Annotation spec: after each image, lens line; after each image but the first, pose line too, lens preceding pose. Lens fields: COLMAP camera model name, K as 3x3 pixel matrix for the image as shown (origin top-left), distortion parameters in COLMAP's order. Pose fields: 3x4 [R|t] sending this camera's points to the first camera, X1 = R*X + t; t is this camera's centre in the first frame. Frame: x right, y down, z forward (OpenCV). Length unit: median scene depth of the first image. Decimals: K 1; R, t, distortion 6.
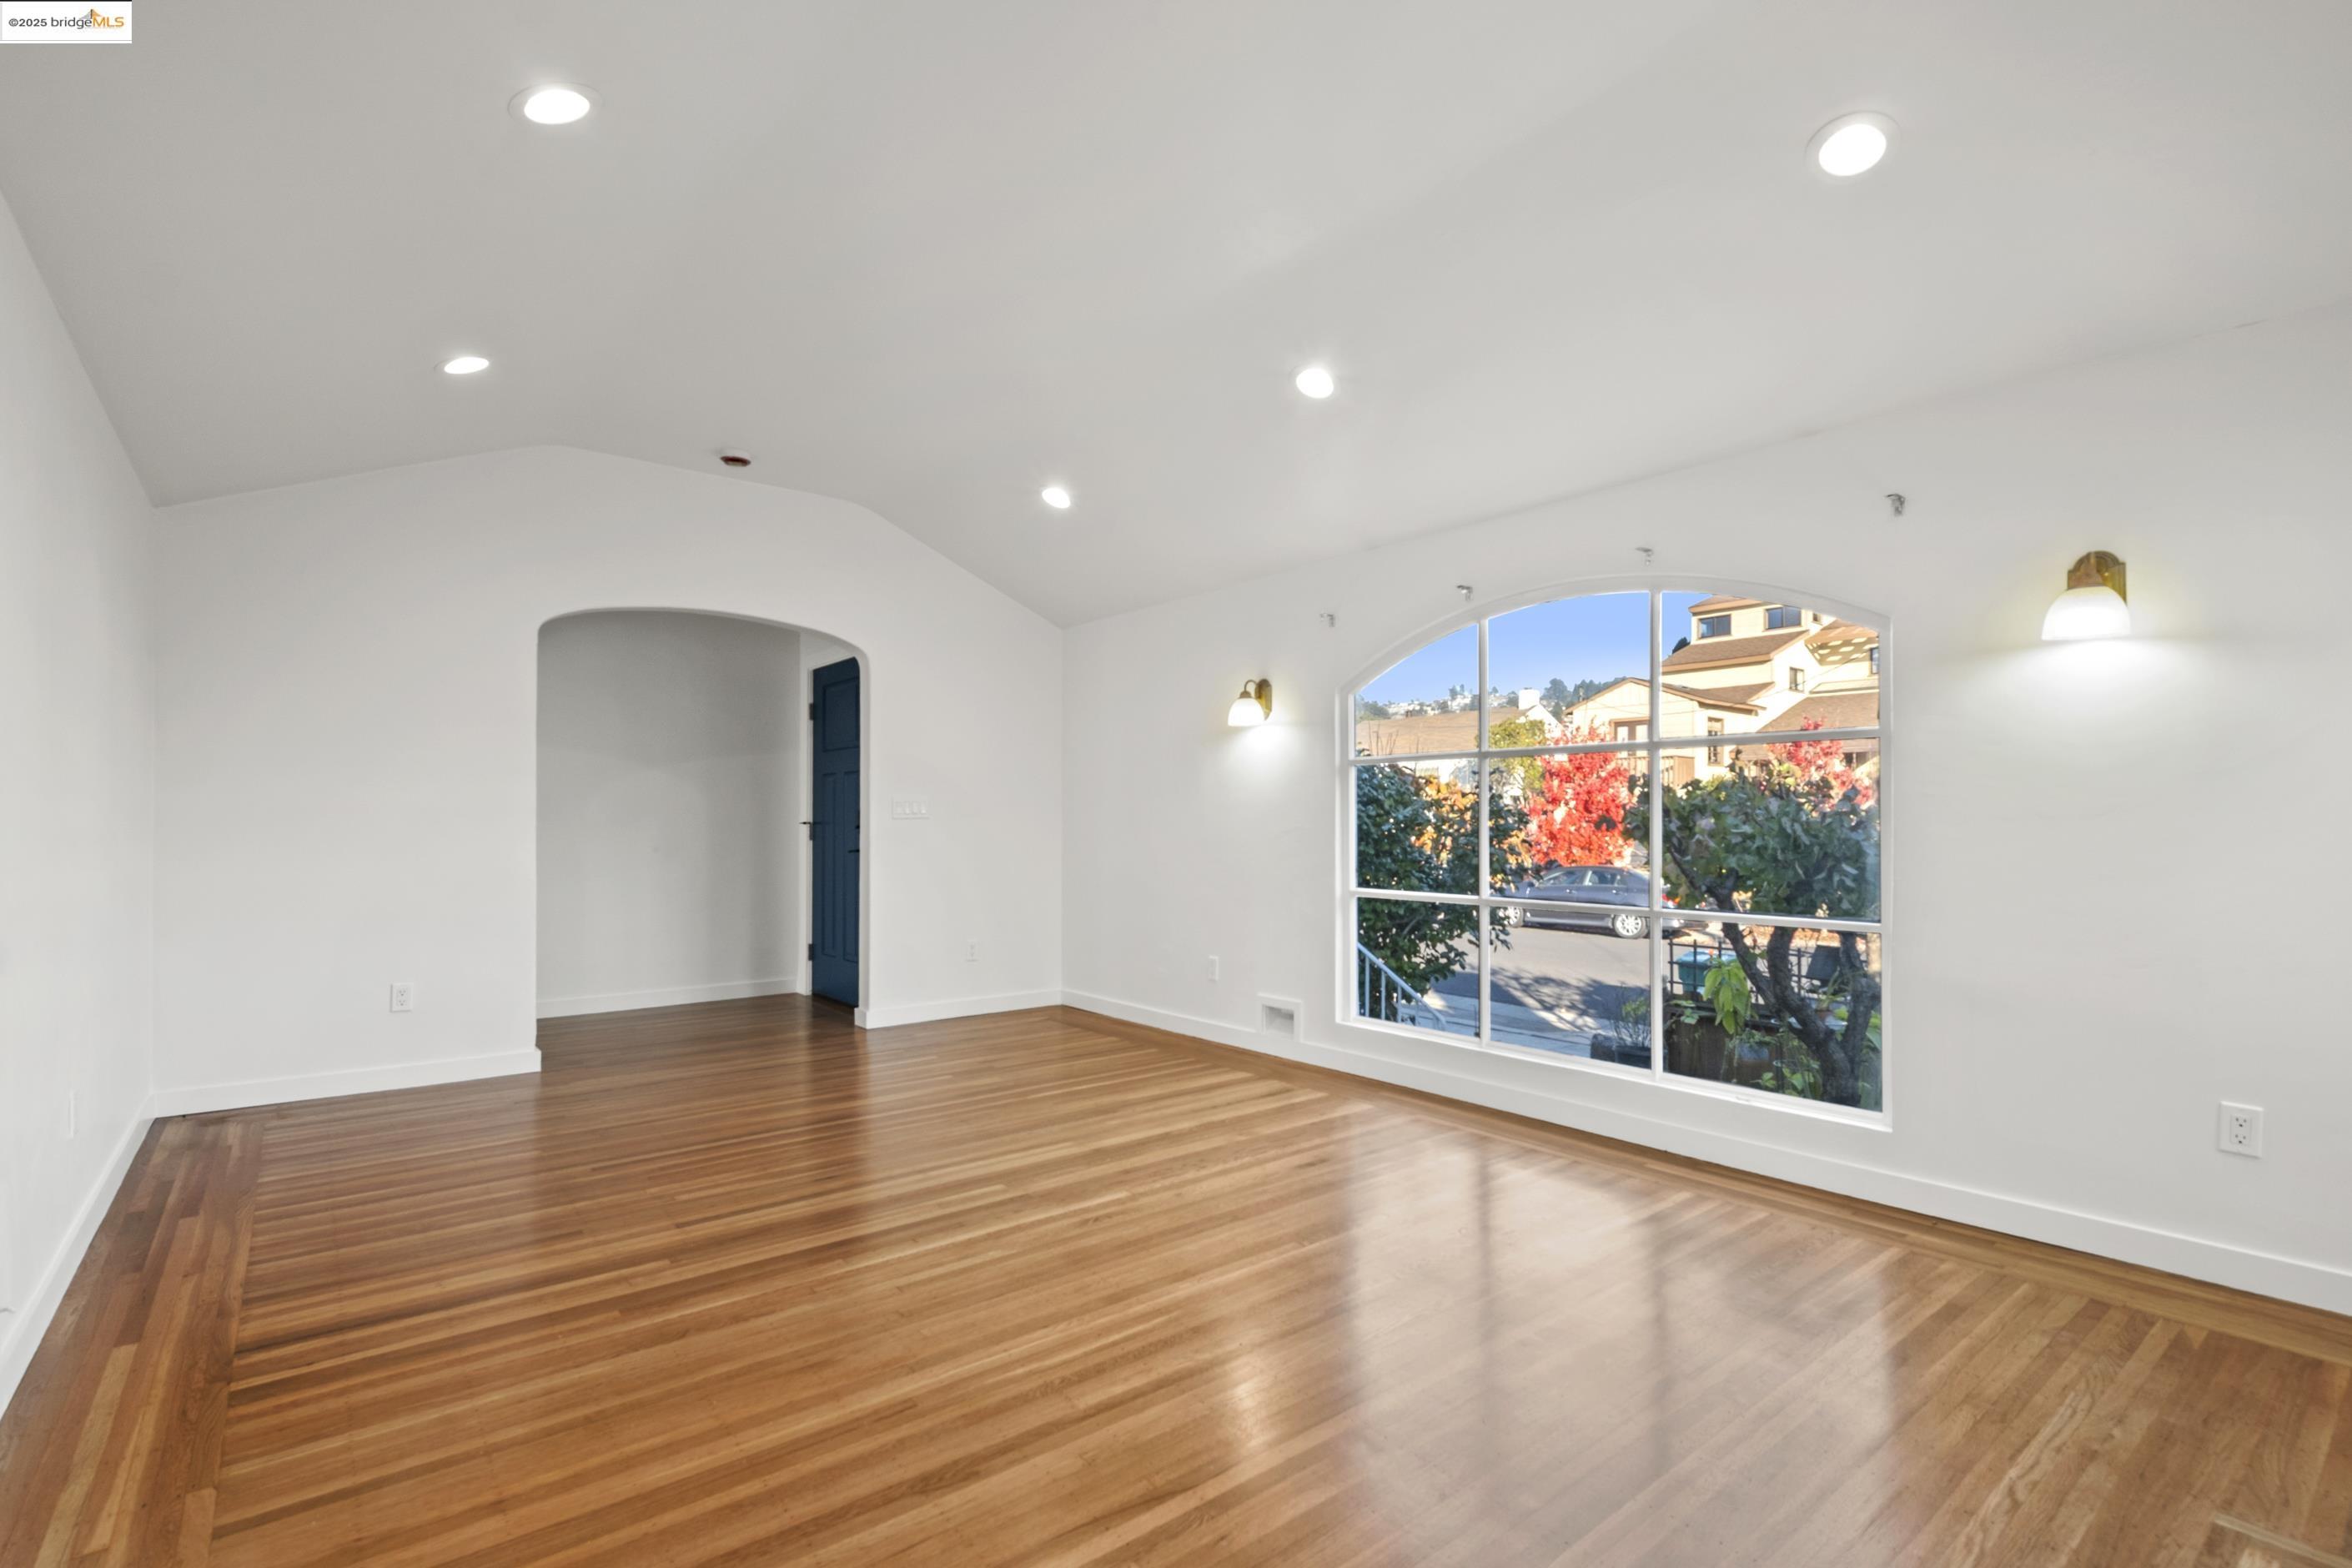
lens RADIAL K [[1053.3, 0, 1181.2], [0, 1053.3, 792.4], [0, 0, 1]] dist [0.004616, -0.004135]
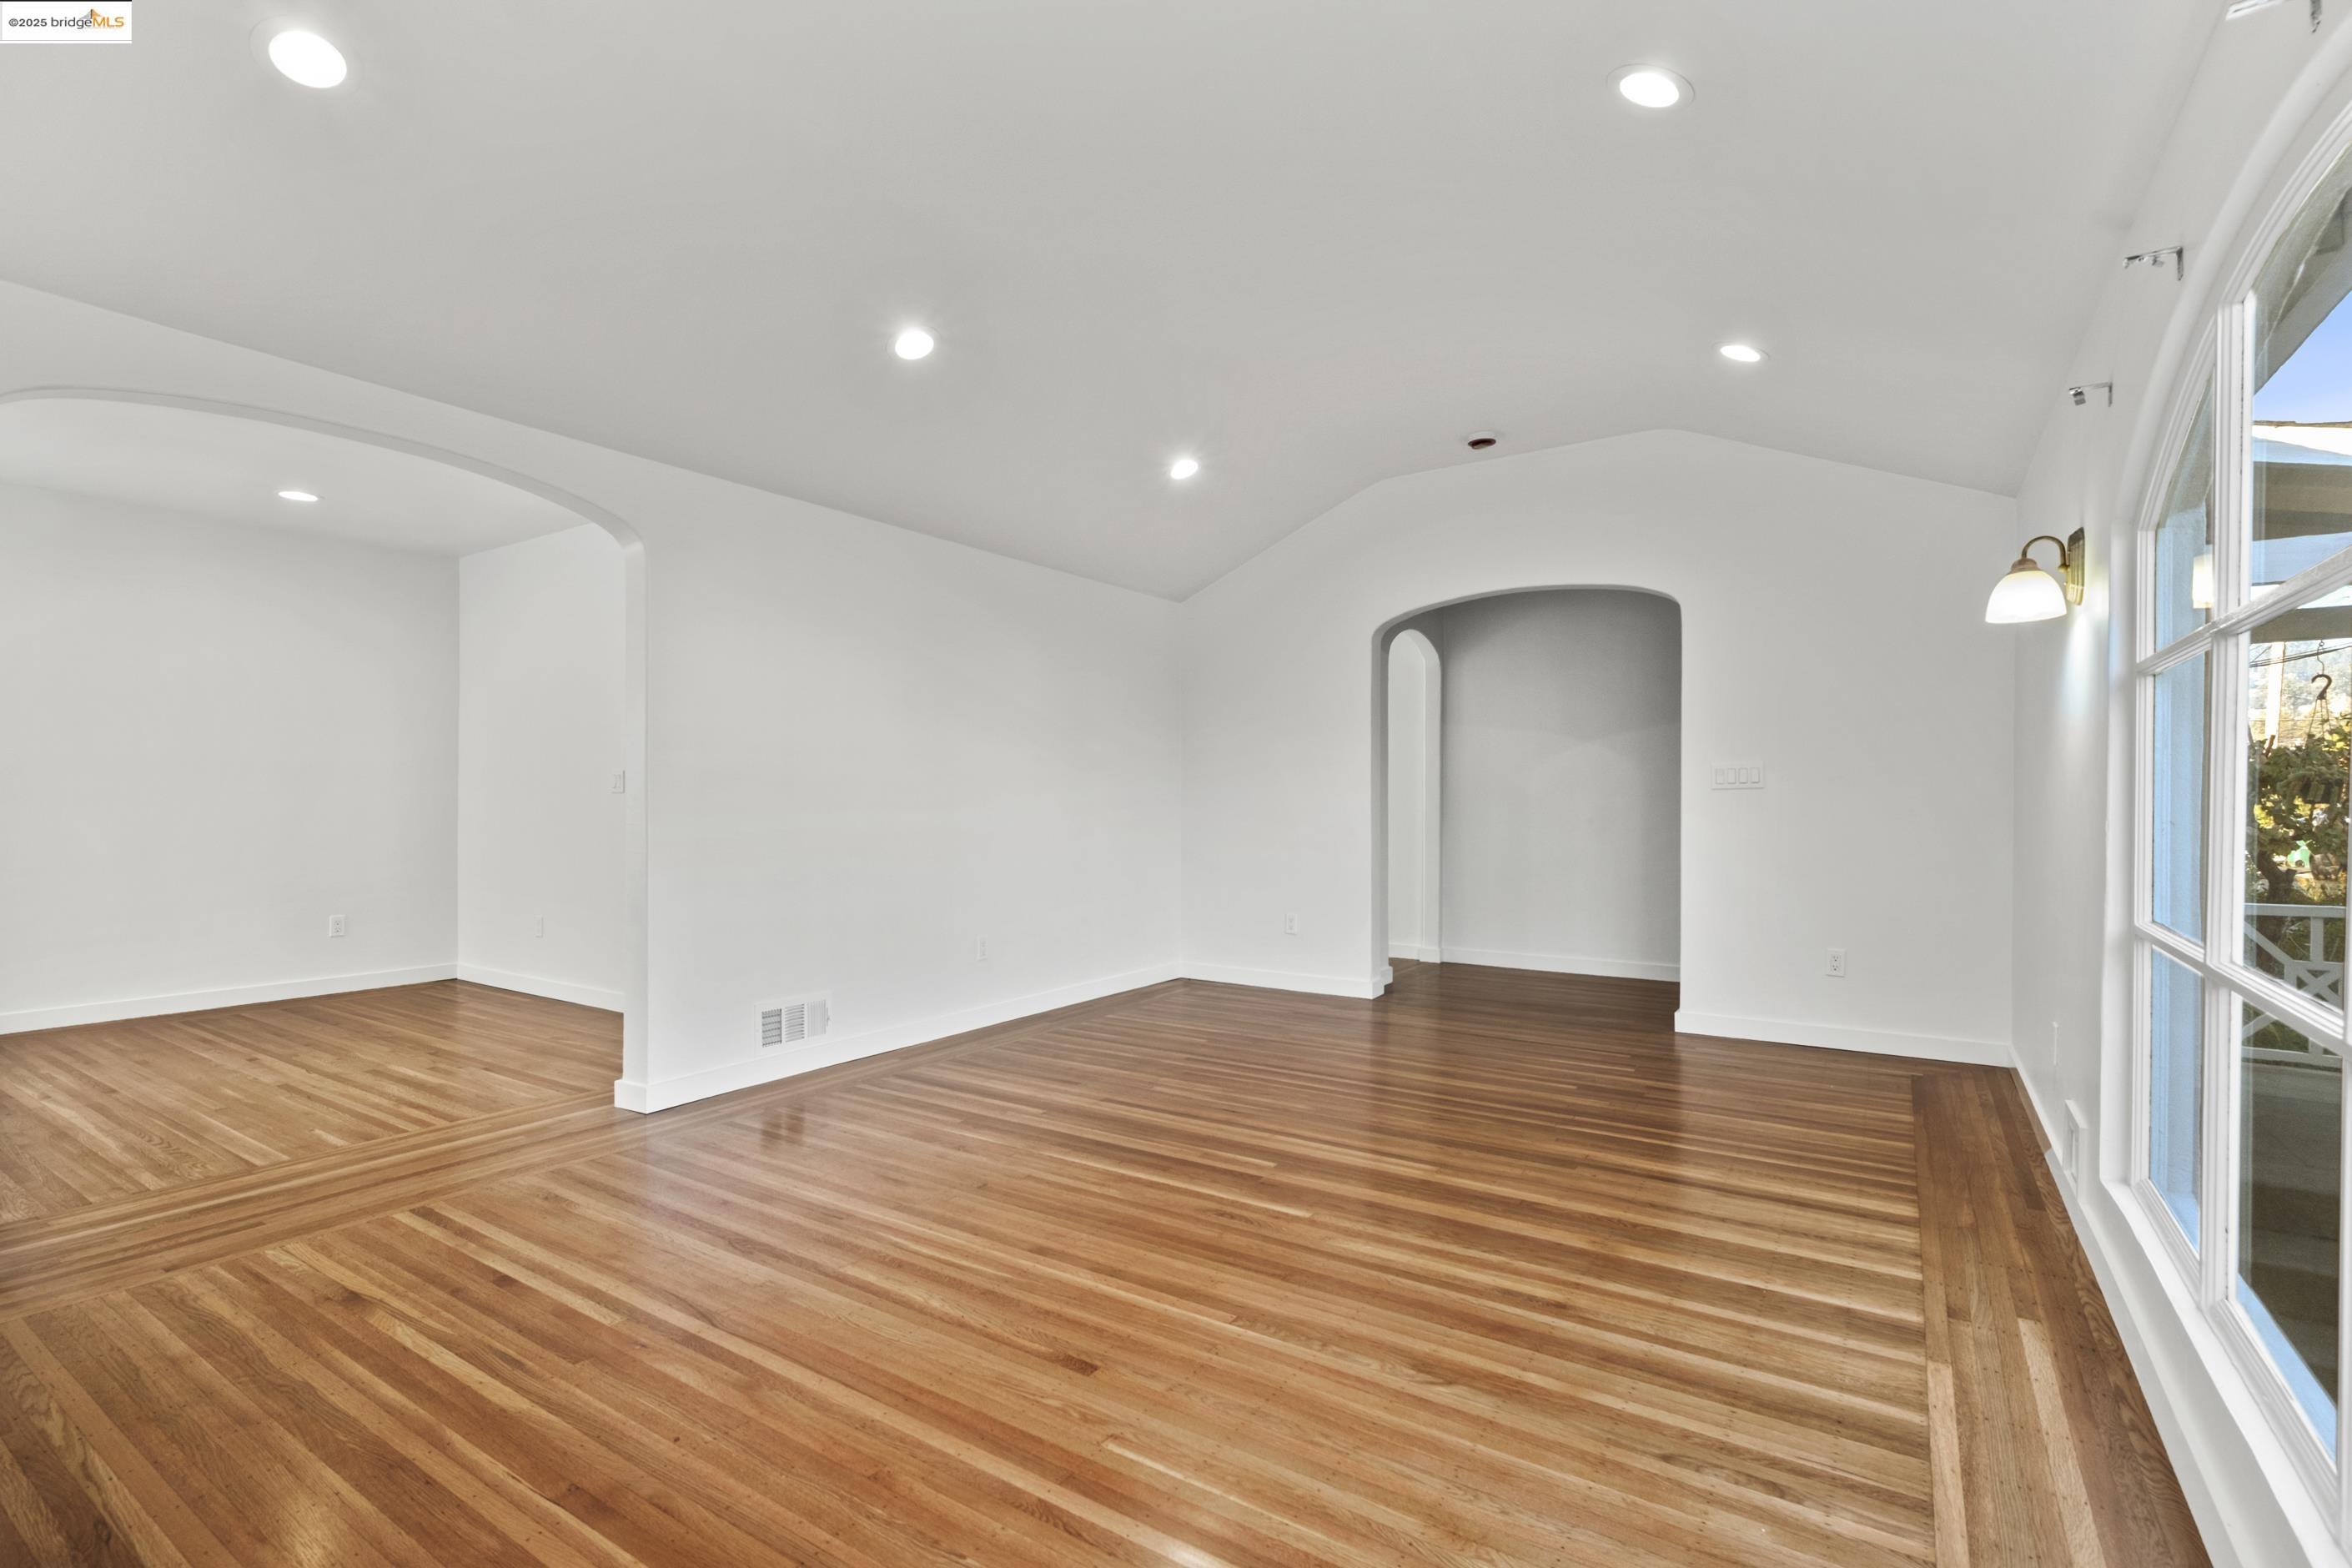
lens RADIAL K [[1053.3, 0, 1213.1], [0, 1053.3, 851.0], [0, 0, 1]] dist [0.004616, -0.004135]
pose [[0.314343, 0.041672, -0.948394, 0.649815], [0.030418, 0.998081, 0.053937, 0.020999], [0.948822, -0.045803, 0.312472, 0.571229]]
